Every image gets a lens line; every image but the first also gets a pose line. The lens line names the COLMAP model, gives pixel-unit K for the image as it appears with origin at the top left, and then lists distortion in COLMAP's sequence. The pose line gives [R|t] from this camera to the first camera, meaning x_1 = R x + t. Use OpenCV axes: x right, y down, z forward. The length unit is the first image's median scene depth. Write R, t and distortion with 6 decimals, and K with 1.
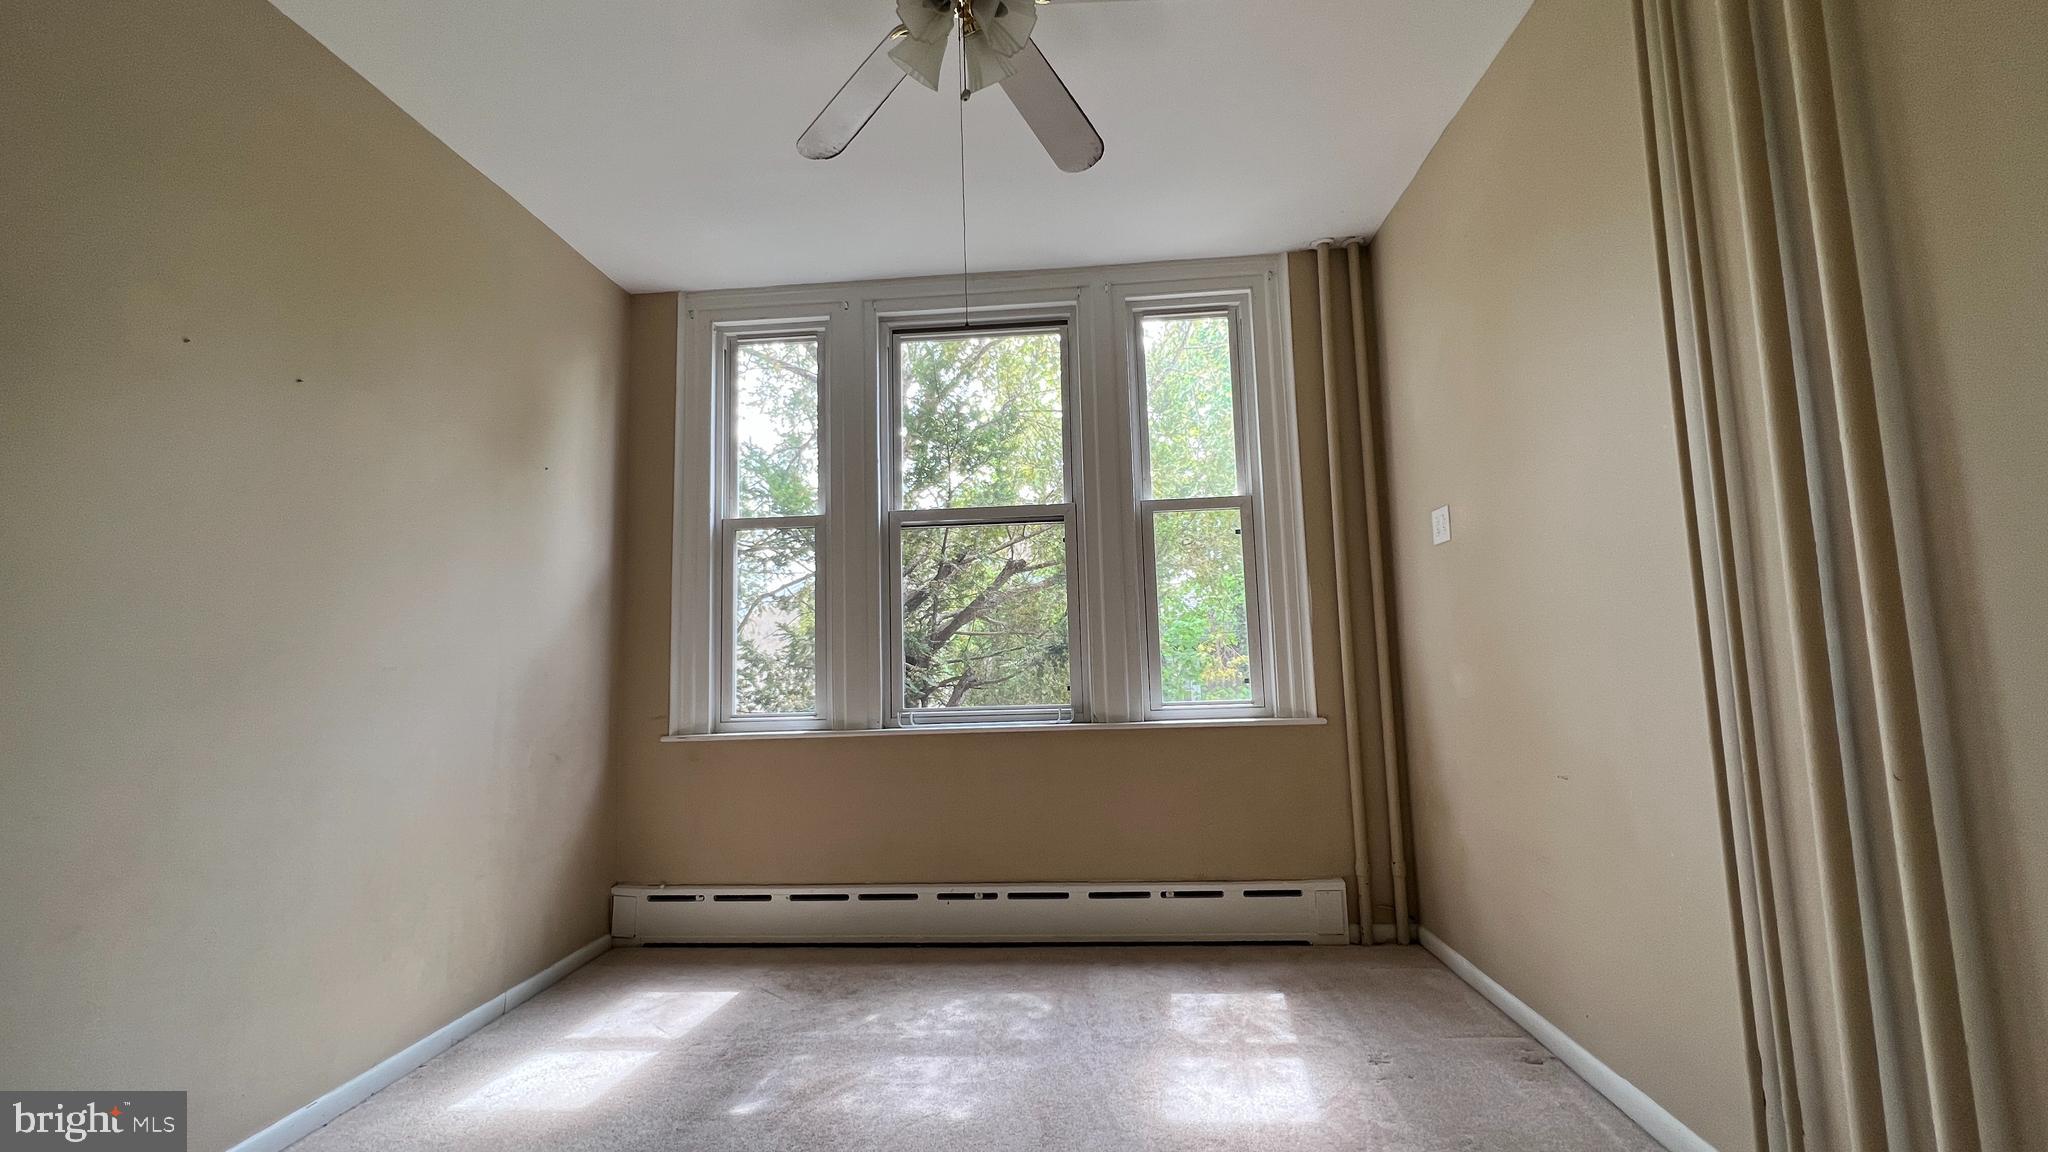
lens RADIAL K [[815.2, 0, 1020.5], [0, 815.2, 580.1], [0, 0, 1]] dist [-0.003814, 0.000491]
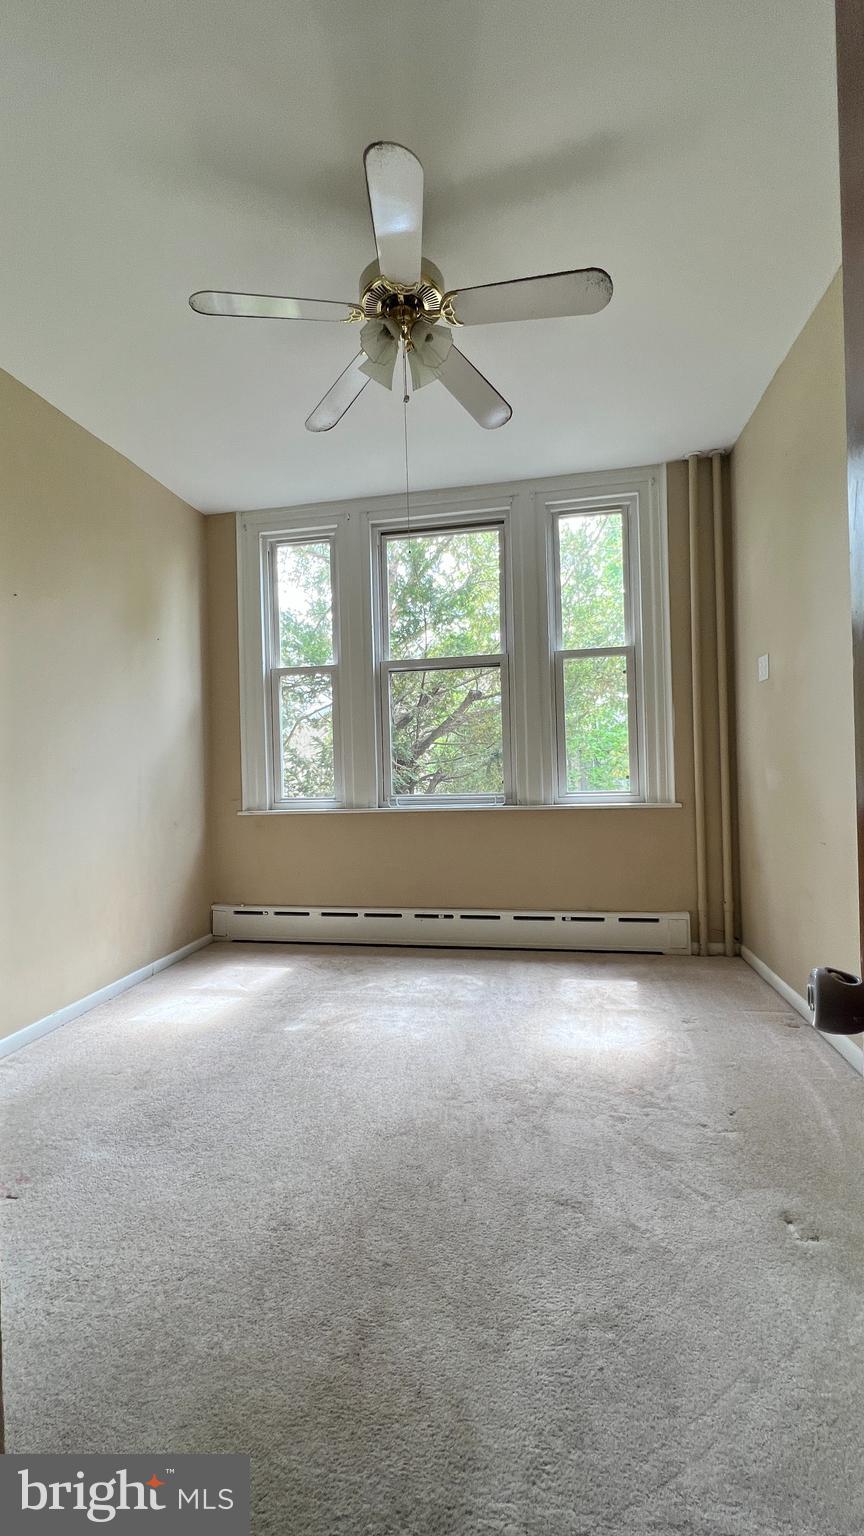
lens RADIAL K [[611.4, 0, 428.9], [0, 611.4, 766.1], [0, 0, 1]] dist [-0.003814, 0.000491]
pose [[0.993771, 0.001579, -0.111432, 0.053249], [0.010288, 0.994330, 0.105842, -0.014297], [0.110967, -0.106329, 0.988120, -0.105567]]
